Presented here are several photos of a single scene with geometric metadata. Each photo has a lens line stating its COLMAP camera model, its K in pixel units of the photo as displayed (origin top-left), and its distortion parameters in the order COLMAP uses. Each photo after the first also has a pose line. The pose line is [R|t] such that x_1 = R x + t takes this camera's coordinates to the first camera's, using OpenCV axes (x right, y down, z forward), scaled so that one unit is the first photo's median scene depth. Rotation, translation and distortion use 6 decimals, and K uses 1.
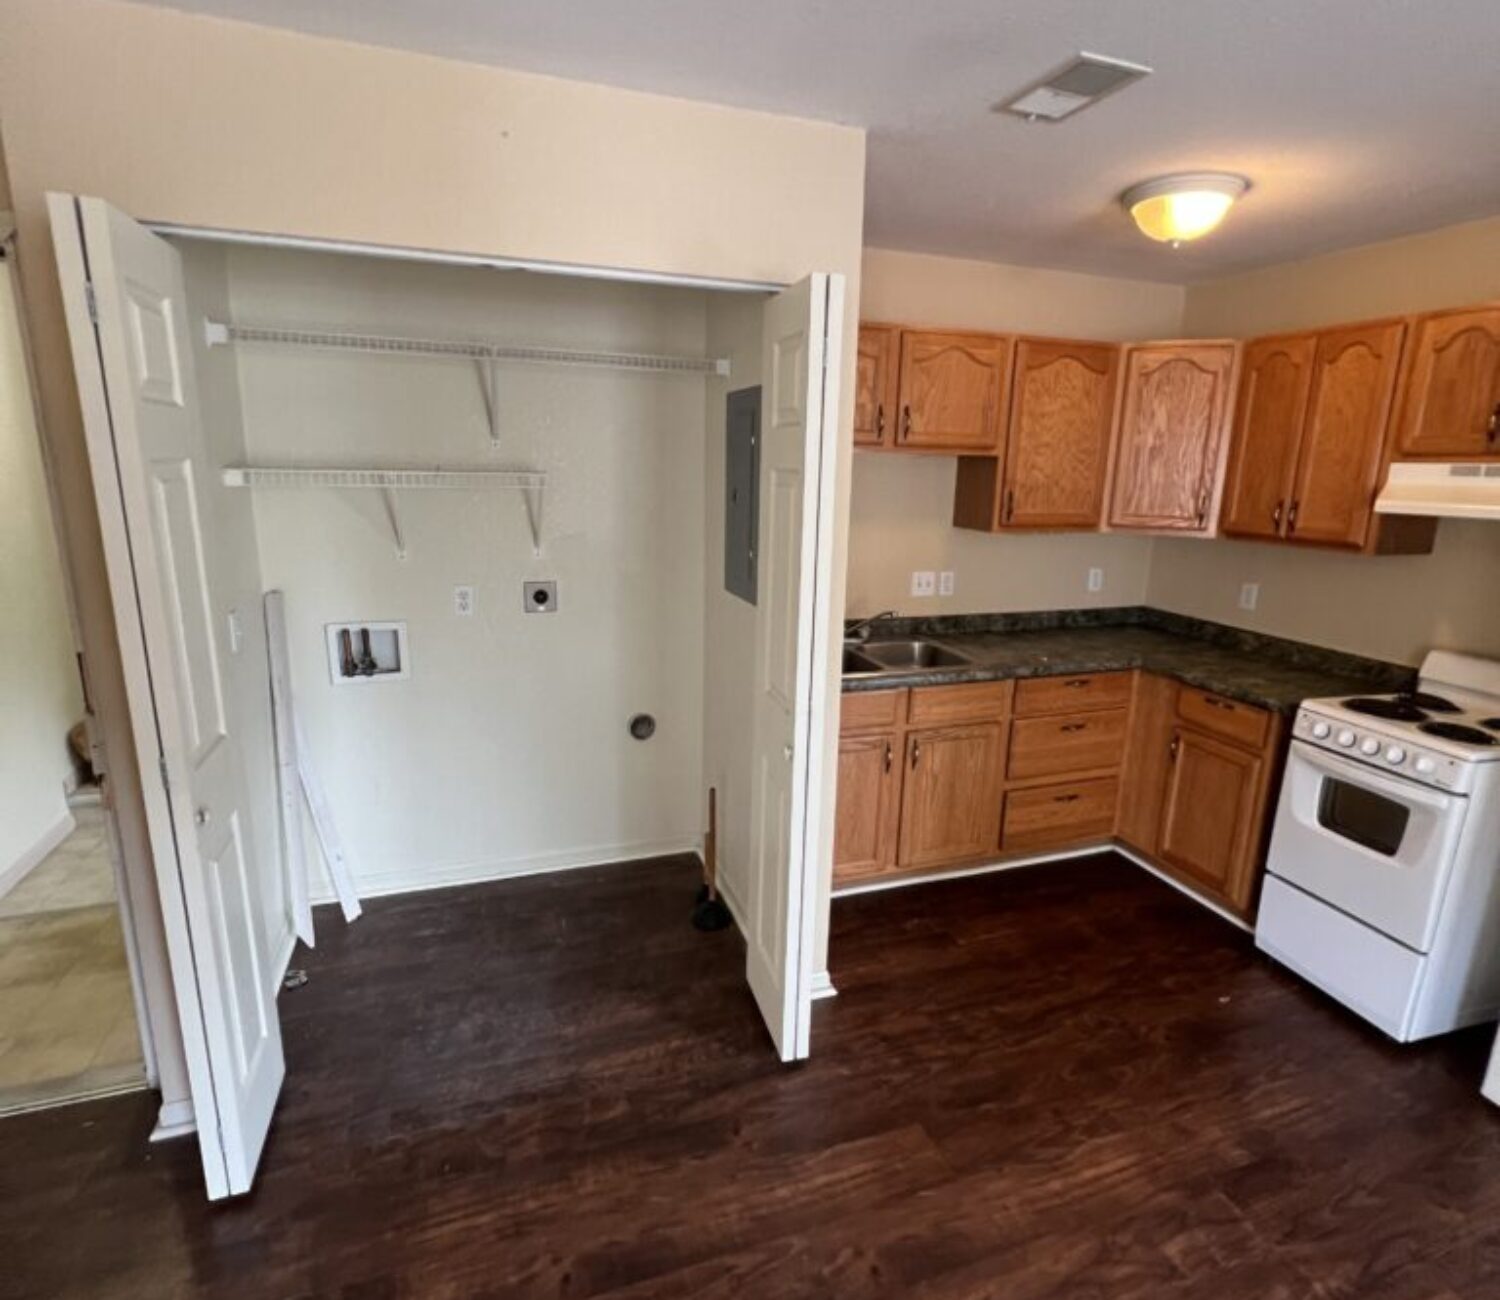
lens RADIAL K [[803.1, 0, 750.5], [0, 803.1, 643.8], [0, 0, 1]] dist [-0.004856, 0.001595]
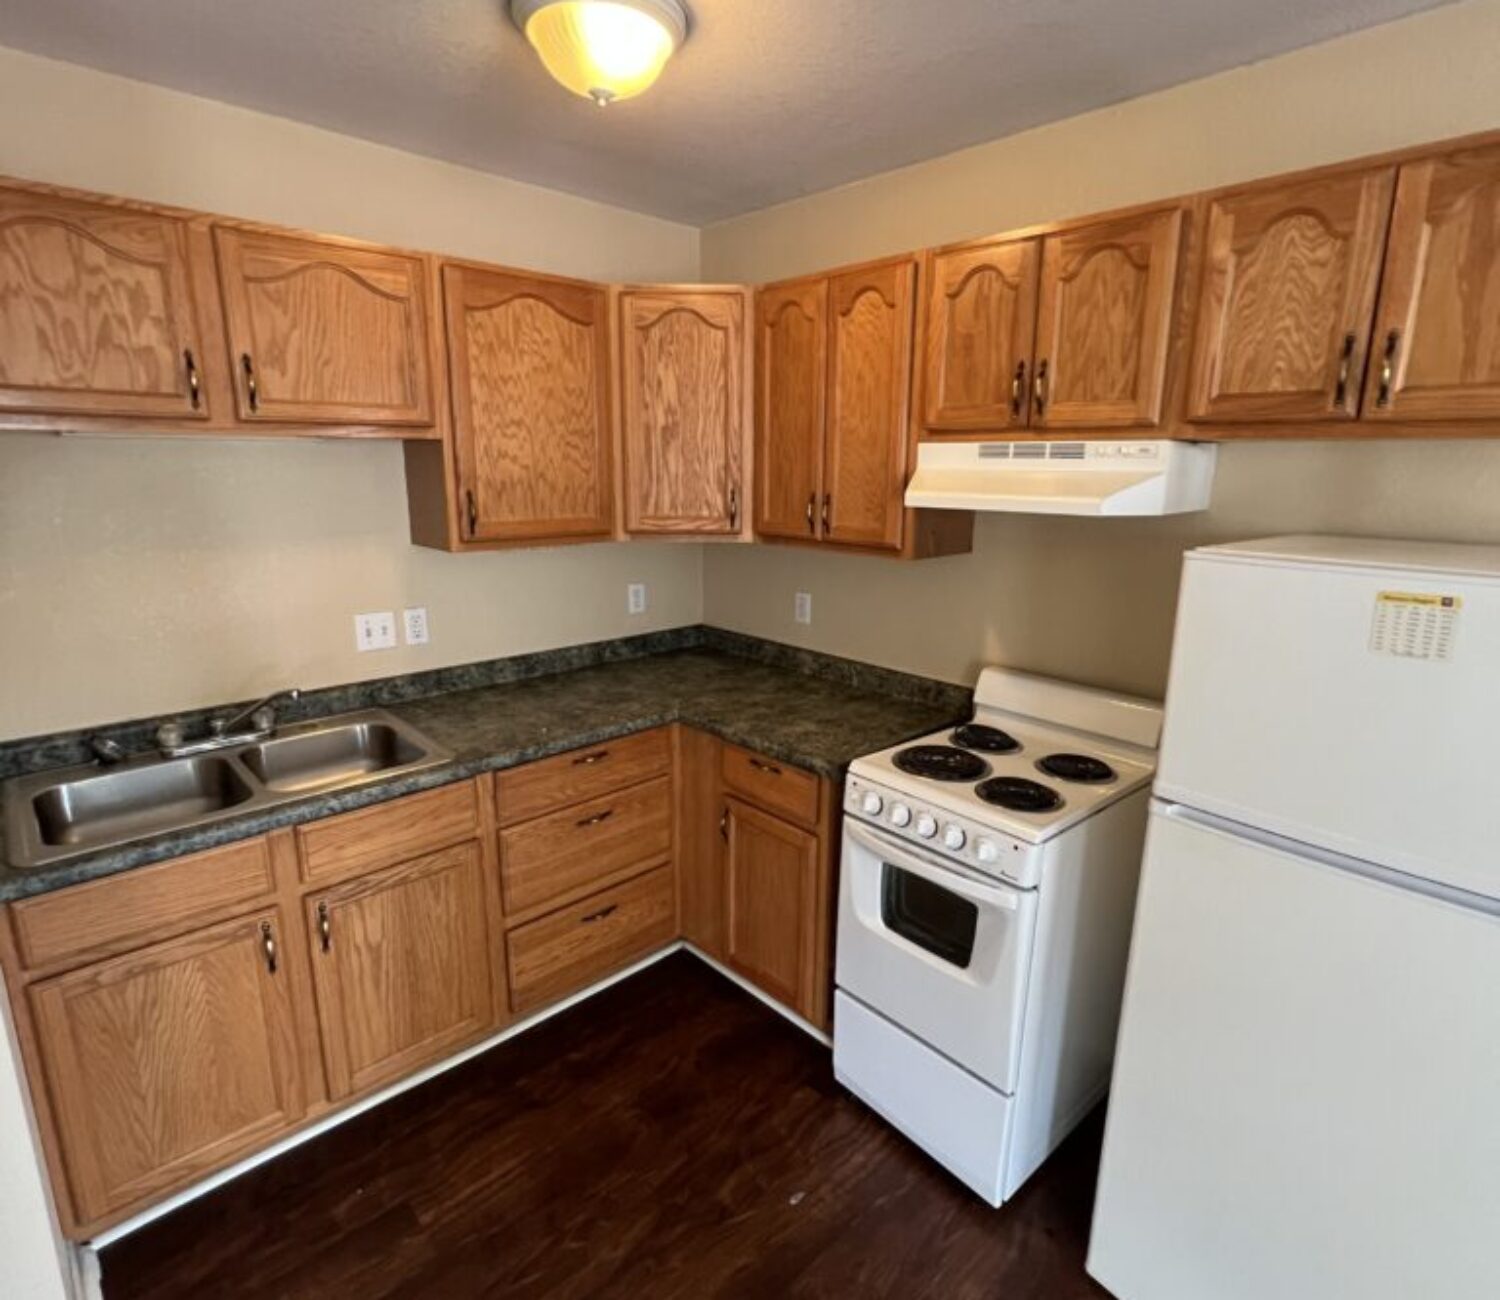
lens RADIAL K [[803.1, 0, 750.5], [0, 803.1, 643.8], [0, 0, 1]] dist [-0.004856, 0.001595]
pose [[0.910542, -0.105578, 0.399709, 0.271258], [0.102617, 0.994302, 0.028870, -0.059969], [-0.400480, 0.014730, 0.916187, 0.300389]]
